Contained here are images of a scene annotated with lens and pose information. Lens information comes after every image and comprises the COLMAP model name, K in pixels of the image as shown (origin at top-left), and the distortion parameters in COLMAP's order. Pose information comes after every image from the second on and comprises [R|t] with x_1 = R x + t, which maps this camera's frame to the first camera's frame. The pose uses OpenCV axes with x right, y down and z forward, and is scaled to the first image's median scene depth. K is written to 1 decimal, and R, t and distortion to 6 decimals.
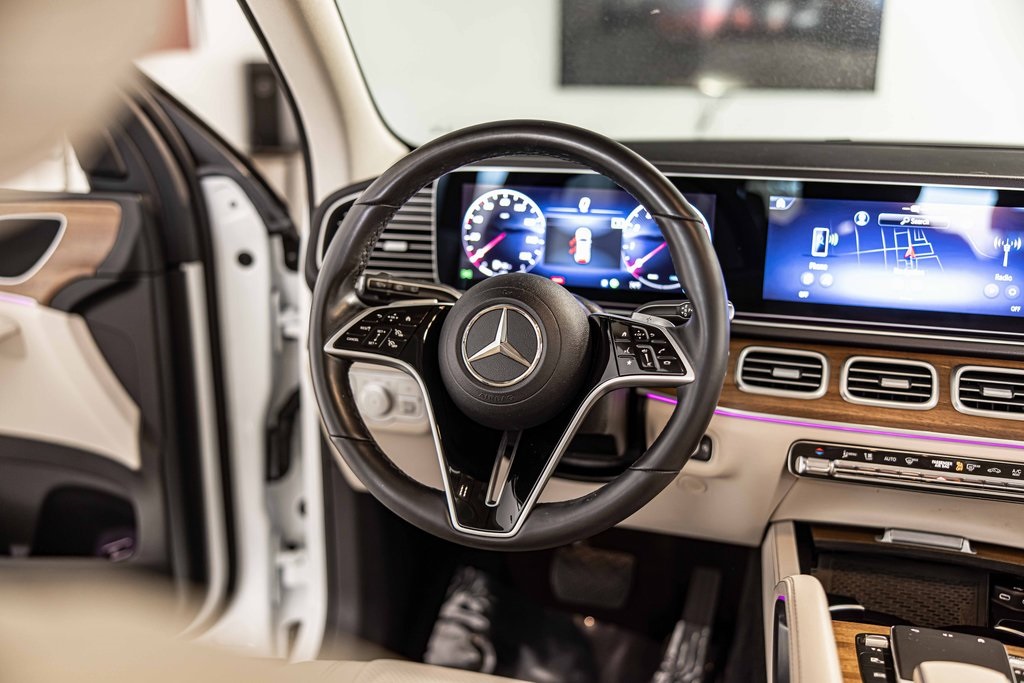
lens RADIAL K [[1047.5, 0, 516.0], [0, 1047.5, 342.2], [0, 0, 1]] dist [-0.002802, 0.000000]
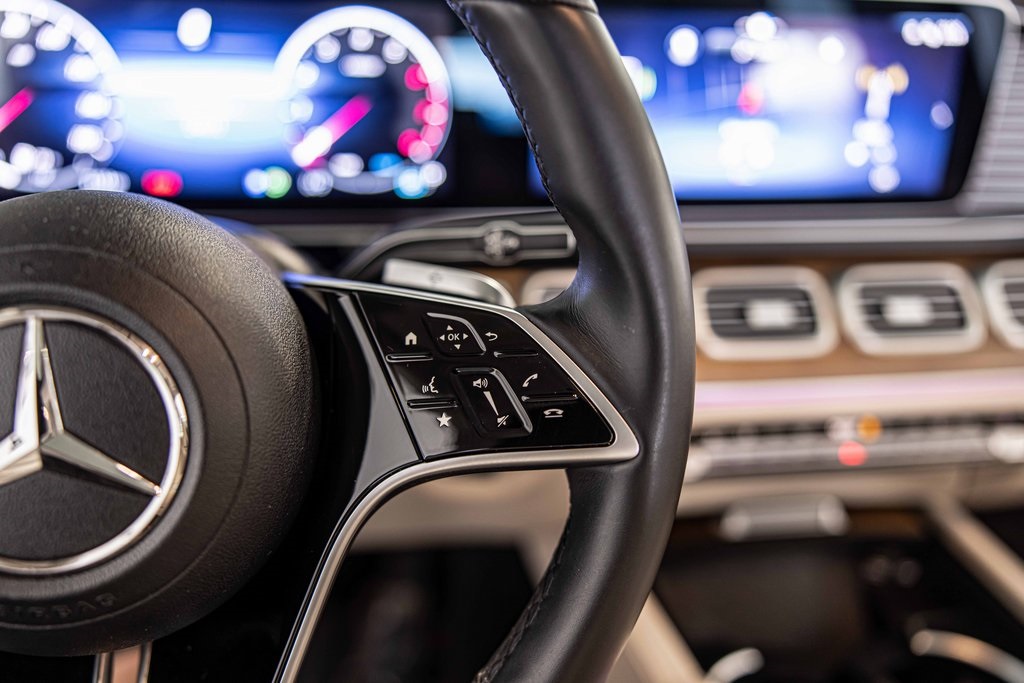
lens RADIAL K [[801.5, 0, 512.7], [0, 801.5, 347.9], [0, 0, 1]] dist [0.012804, -0.001694]
pose [[0.888170, -0.165436, 0.428702, 0.009888], [0.083543, 0.975530, 0.203377, -0.050146], [-0.451858, -0.144818, 0.880257, 0.608118]]
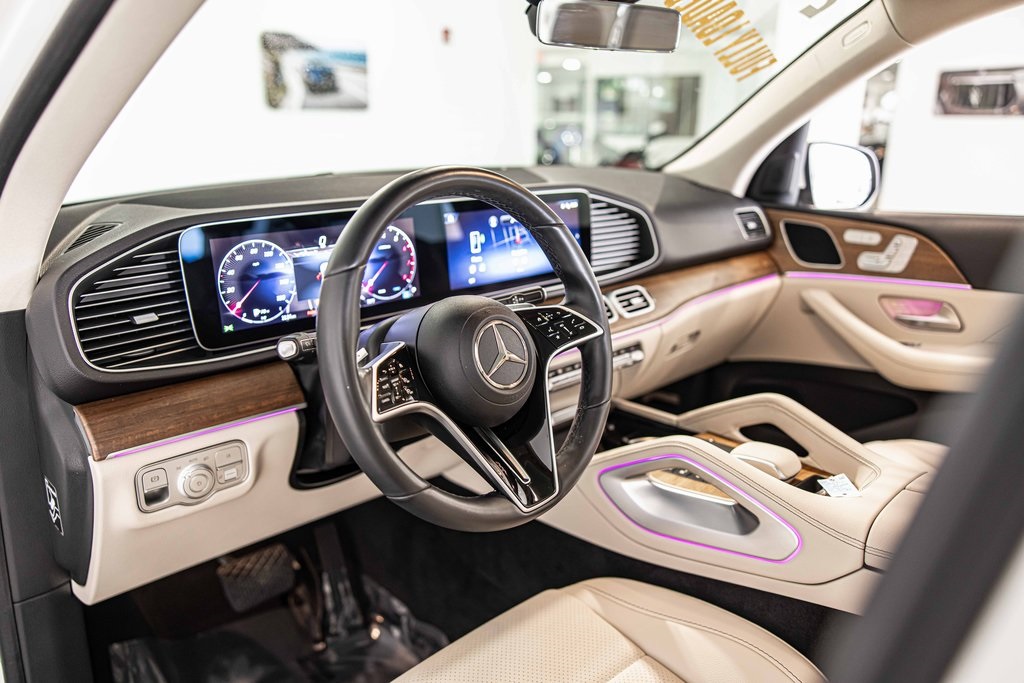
lens RADIAL K [[794.0, 0, 504.9], [0, 794.0, 341.6], [0, 0, 1]] dist [0.004446, -0.009264]
pose [[0.476174, -0.246383, 0.844129, -0.641904], [0.227379, 0.961797, 0.152463, -0.123251], [-0.849445, 0.119338, 0.514005, 0.439615]]
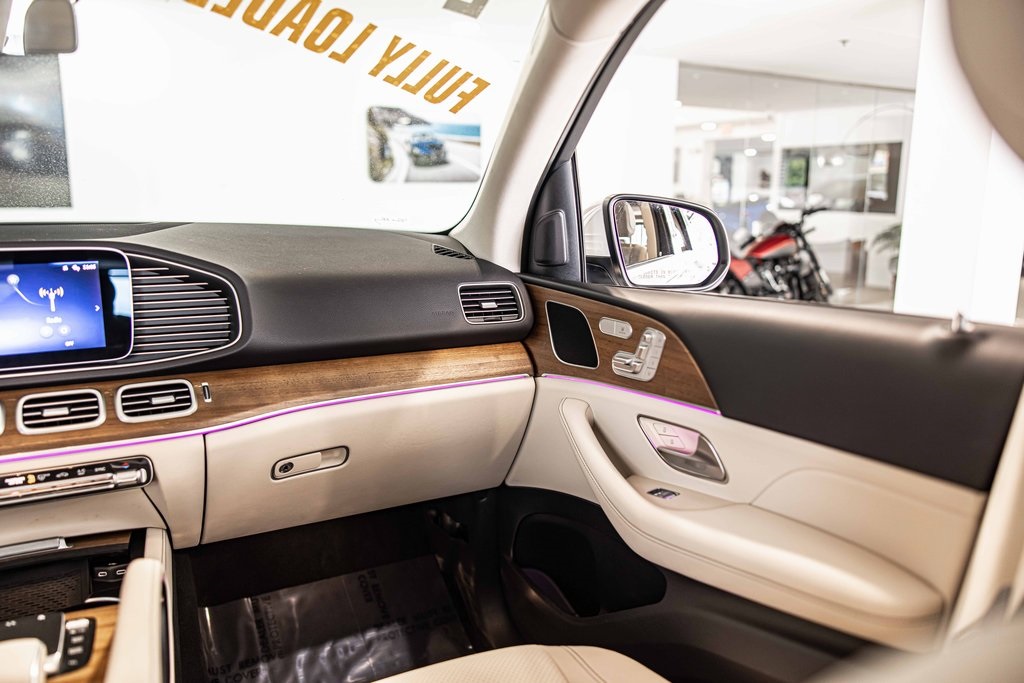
lens RADIAL K [[794.0, 0, 507.6], [0, 794.0, 337.4], [0, 0, 1]] dist [0.004446, -0.009264]
pose [[0.705021, -0.133142, 0.696576, 0.183548], [0.187803, 0.982204, -0.002343, 0.059593], [-0.683868, 0.132471, 0.717479, -0.034487]]
